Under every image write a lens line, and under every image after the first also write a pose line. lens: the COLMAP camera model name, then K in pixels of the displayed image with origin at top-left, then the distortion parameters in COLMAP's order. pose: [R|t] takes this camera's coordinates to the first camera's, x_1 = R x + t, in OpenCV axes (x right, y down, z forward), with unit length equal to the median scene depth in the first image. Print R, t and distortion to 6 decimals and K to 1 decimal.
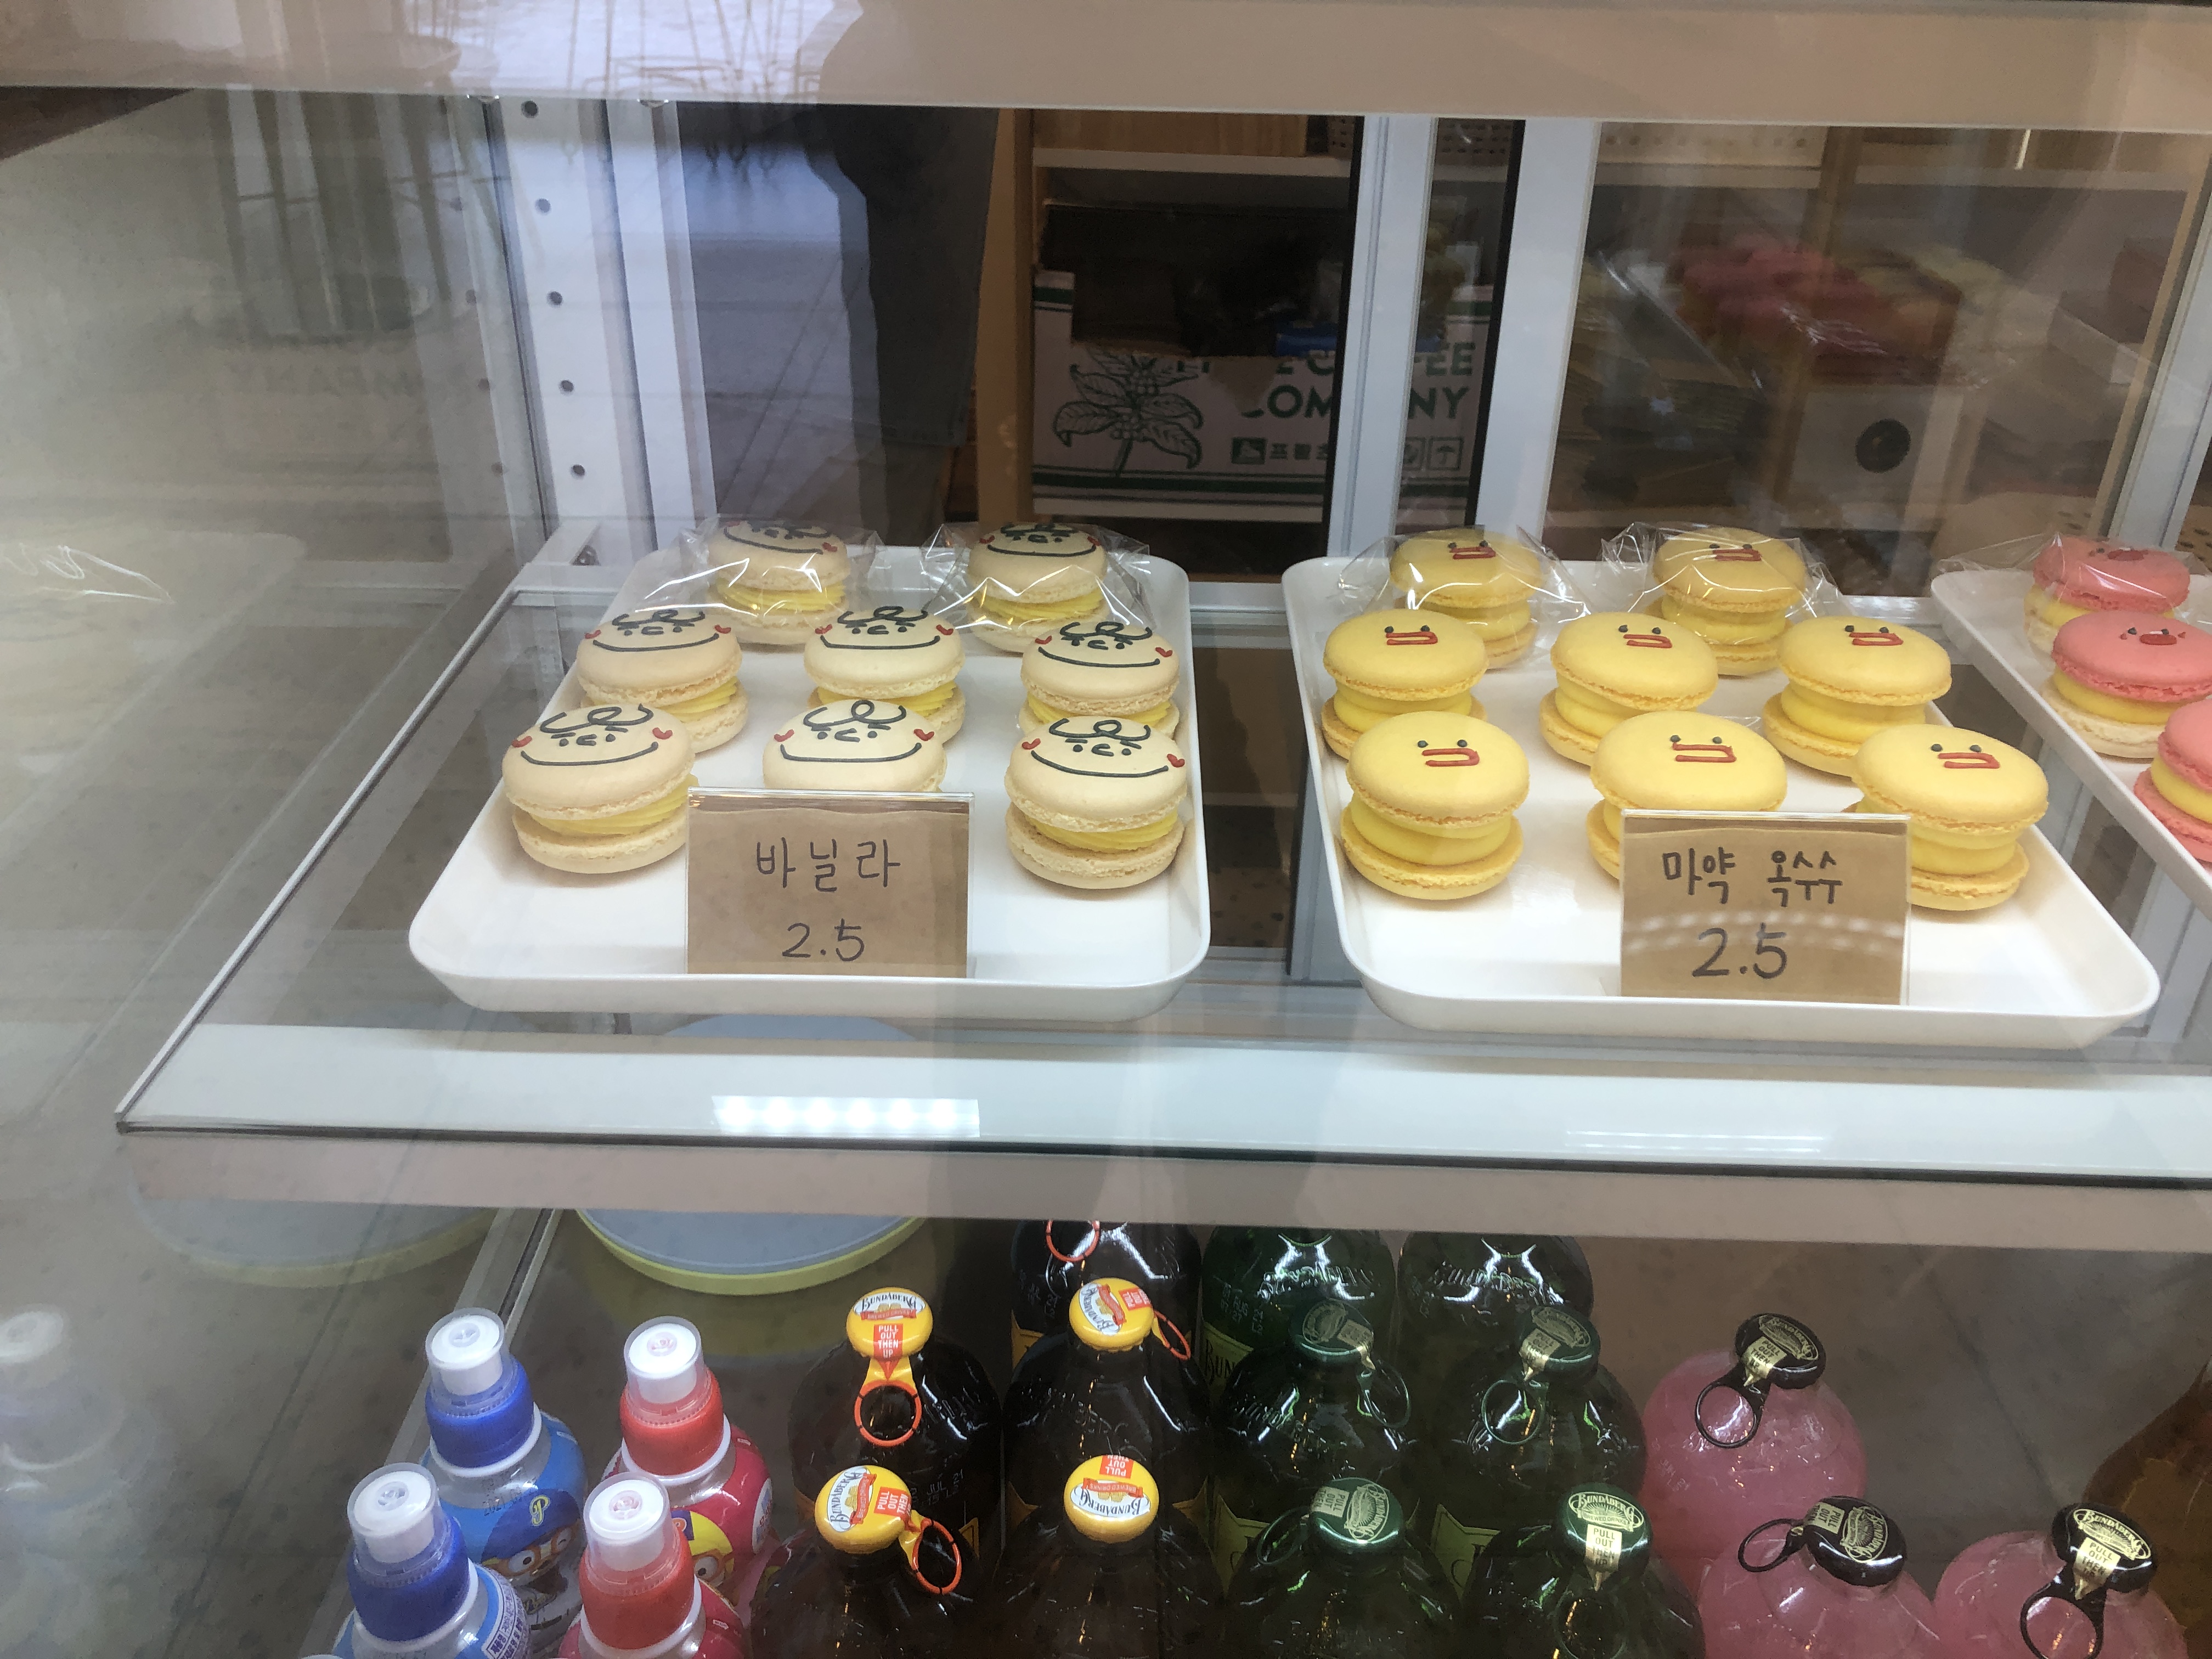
lens RADIAL K [[1849.8, 0, 1065.4], [0, 1849.8, 821.3], [0, 0, 1]] dist [0.076469, -0.095023]
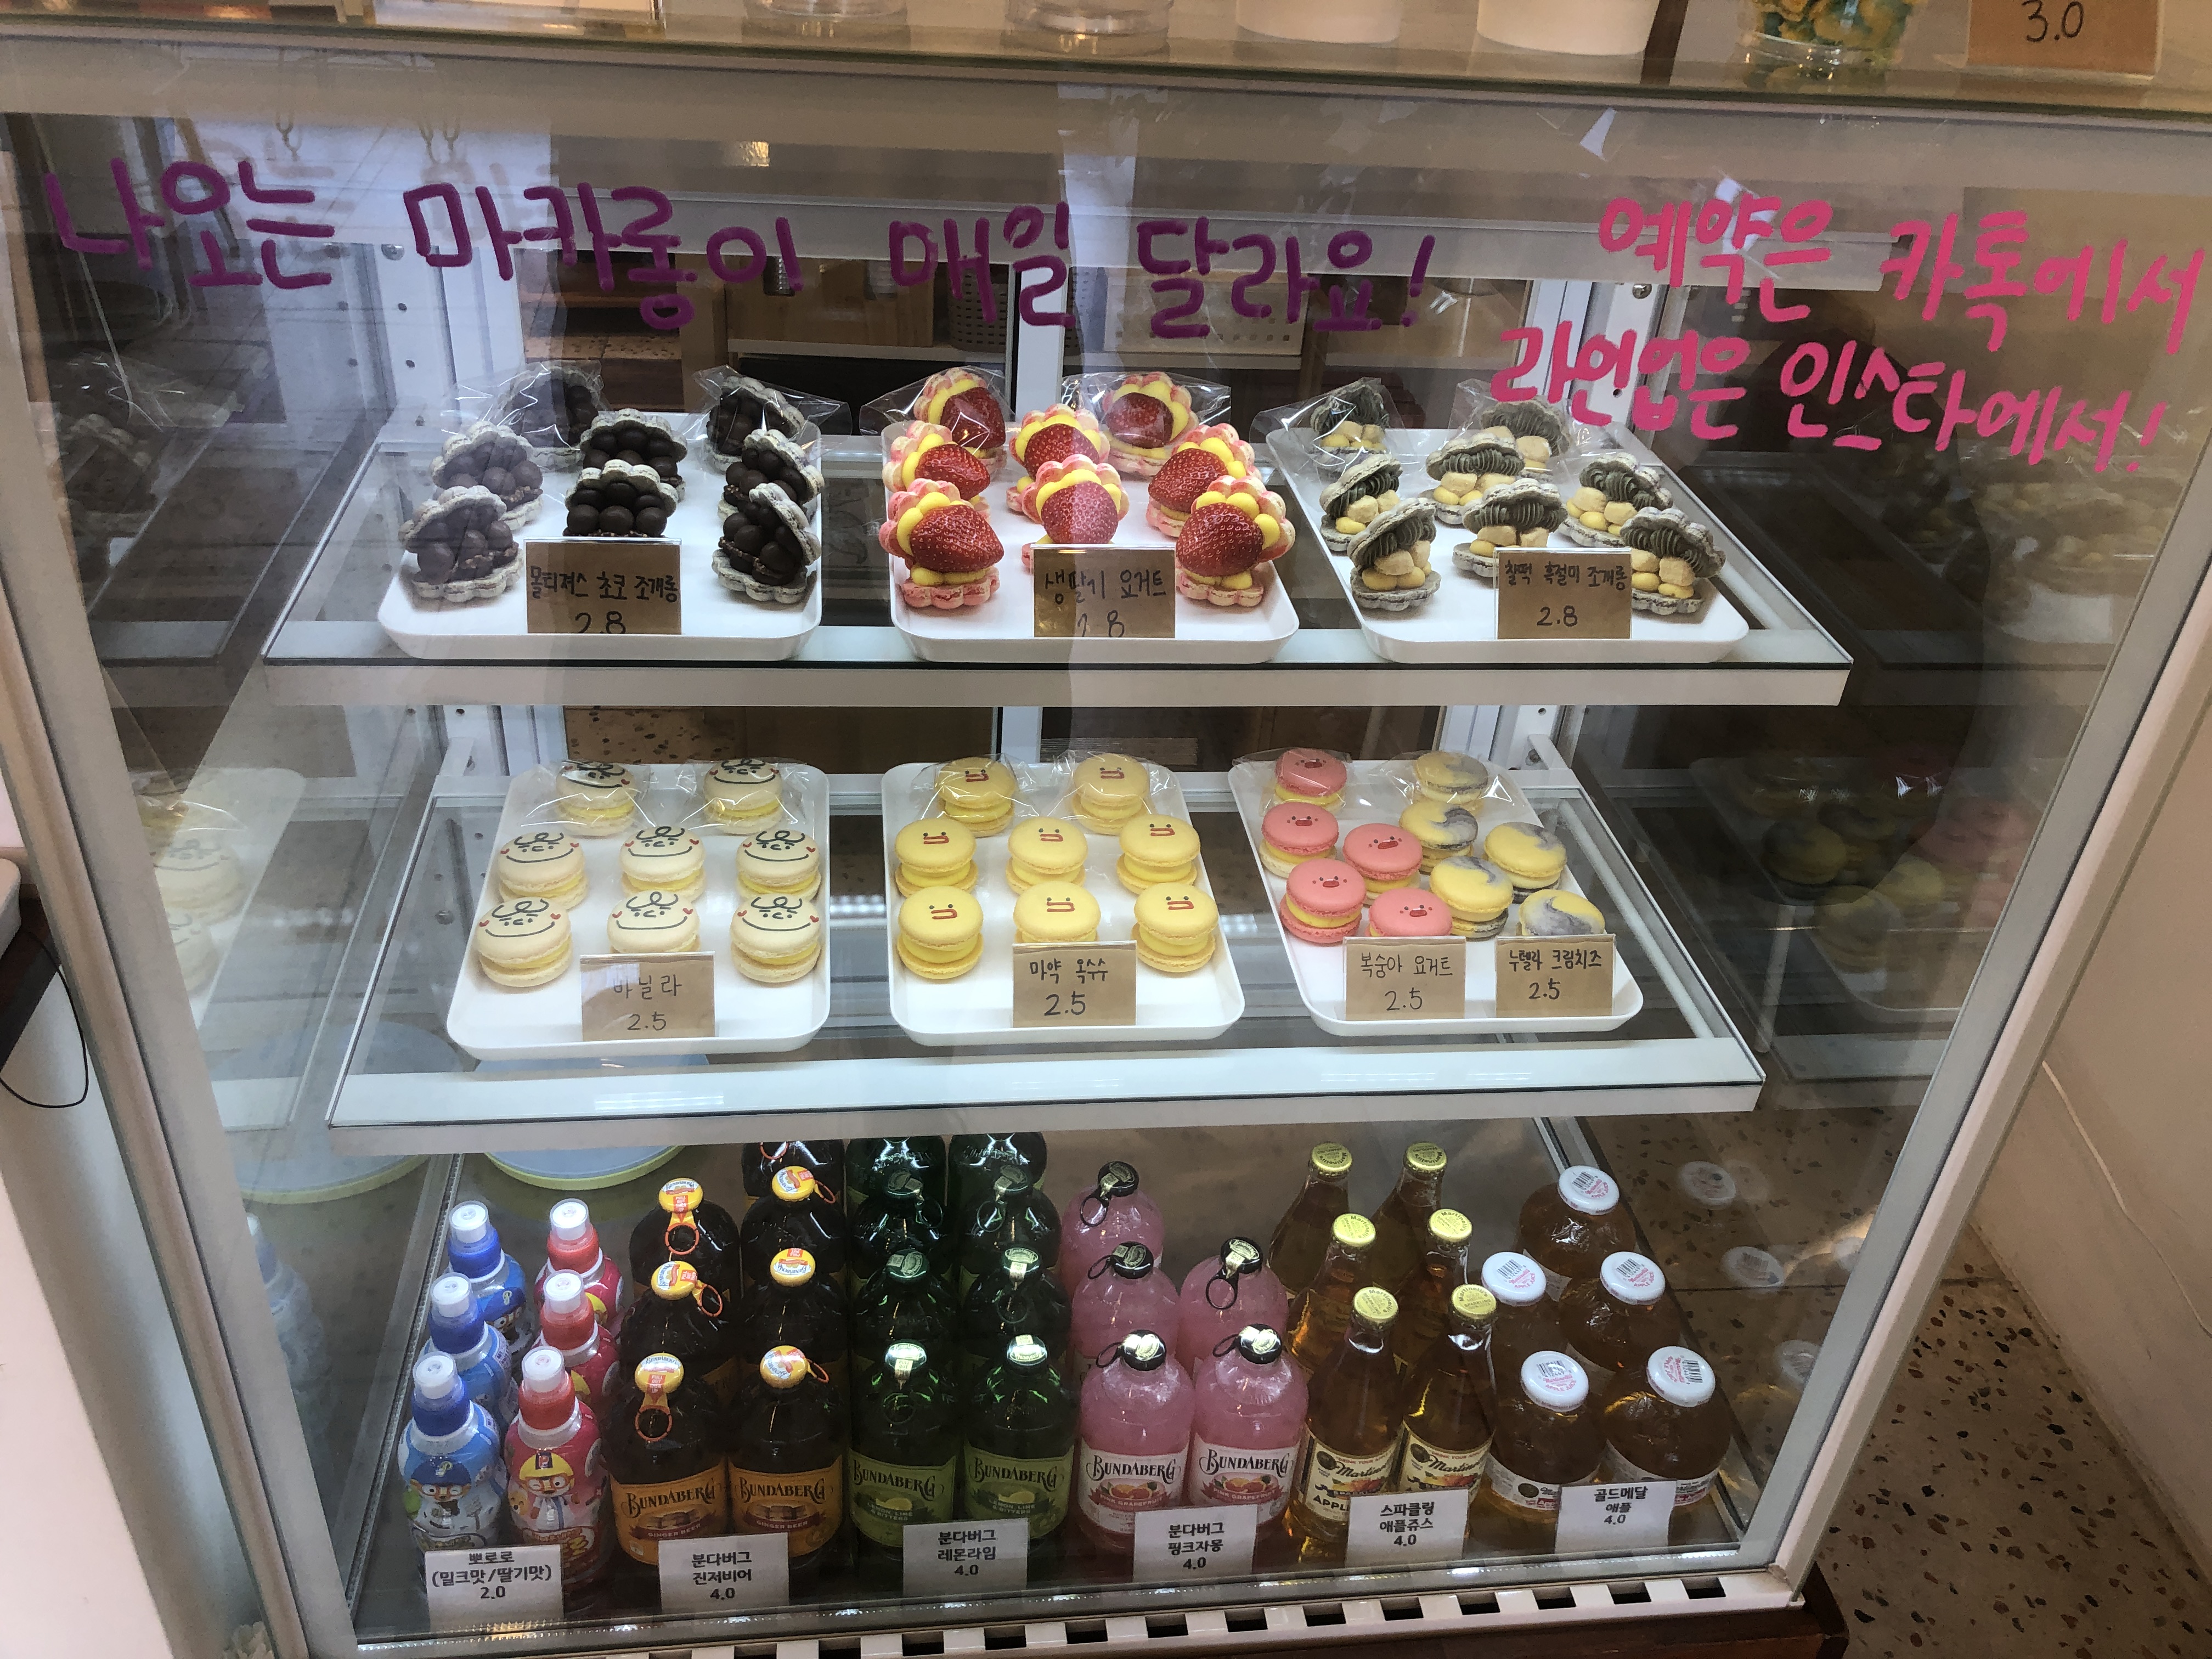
lens RADIAL K [[1849.8, 0, 1069.8], [0, 1849.8, 848.9], [0, 0, 1]] dist [0.076469, -0.095023]
pose [[0.989411, -0.037245, 0.140281, 0.054229], [0.026486, 0.996617, 0.077796, -0.256382], [-0.142704, -0.073257, 0.987051, -1.047916]]
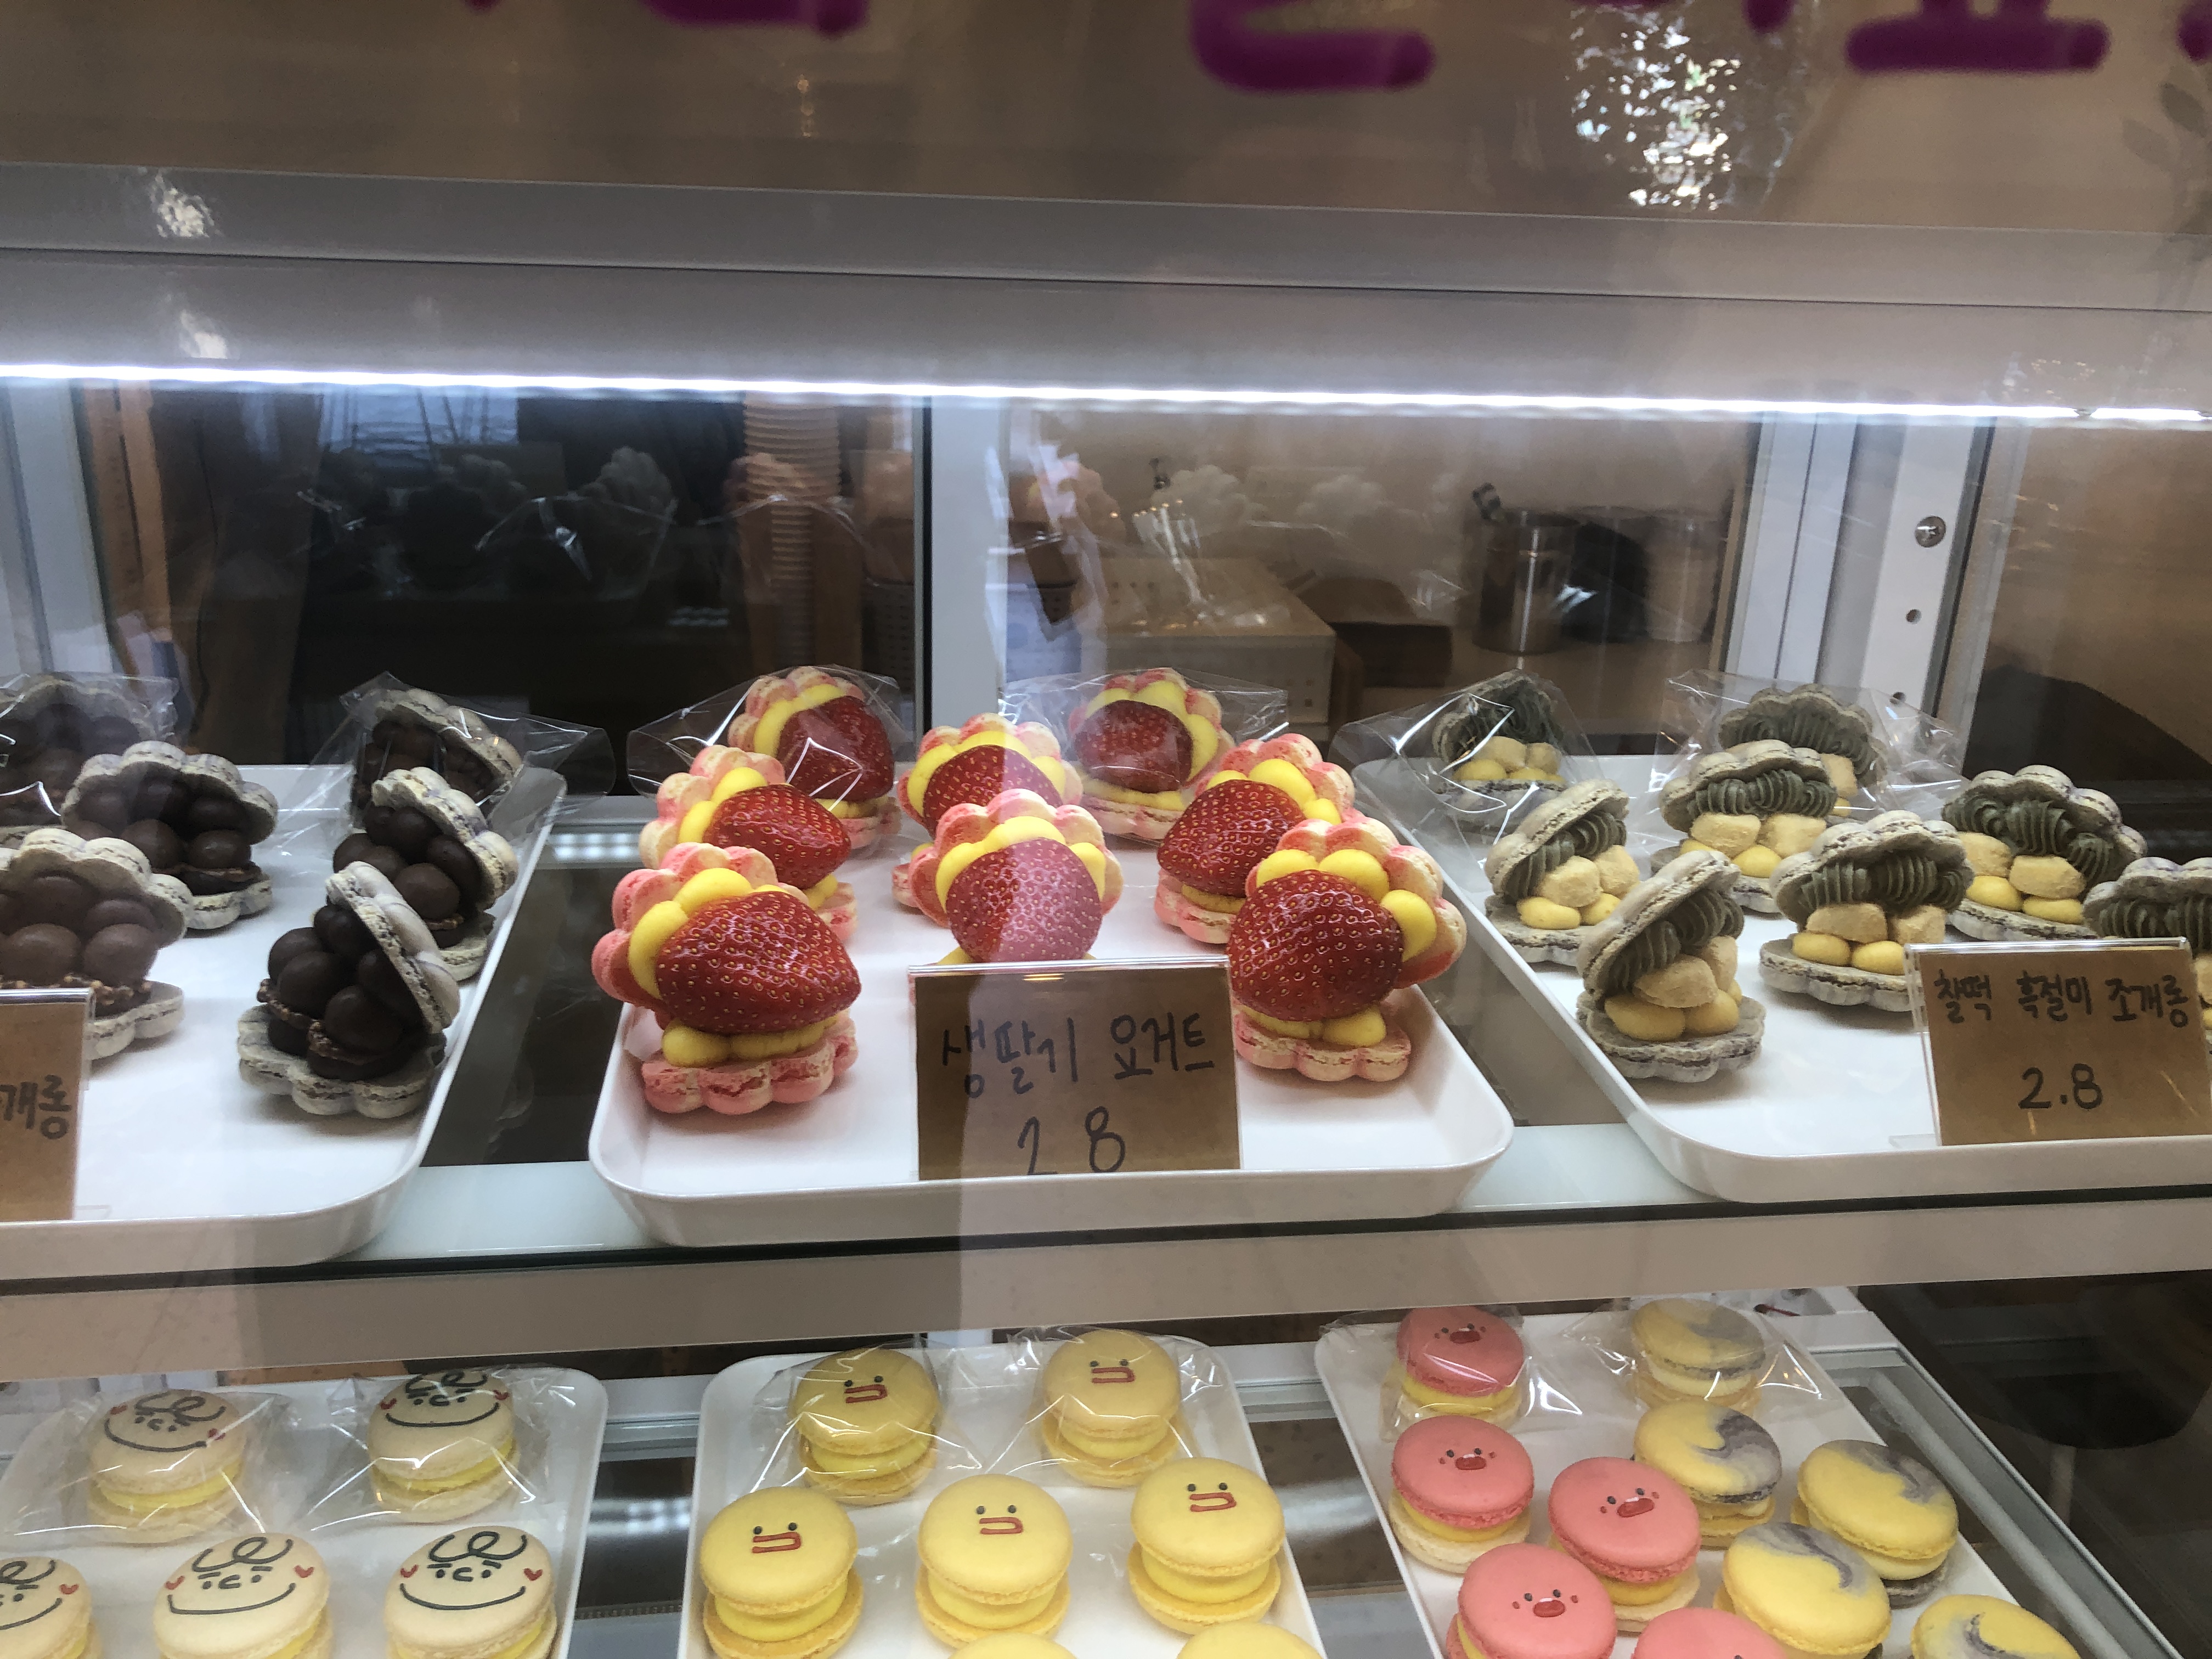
lens RADIAL K [[1849.8, 0, 1058.5], [0, 1849.8, 764.0], [0, 0, 1]] dist [0.076469, -0.095023]
pose [[0.988508, -0.032597, 0.147609, 0.216422], [0.061322, 0.978990, -0.194470, -0.332238], [-0.138169, 0.201287, 0.969739, -0.123474]]
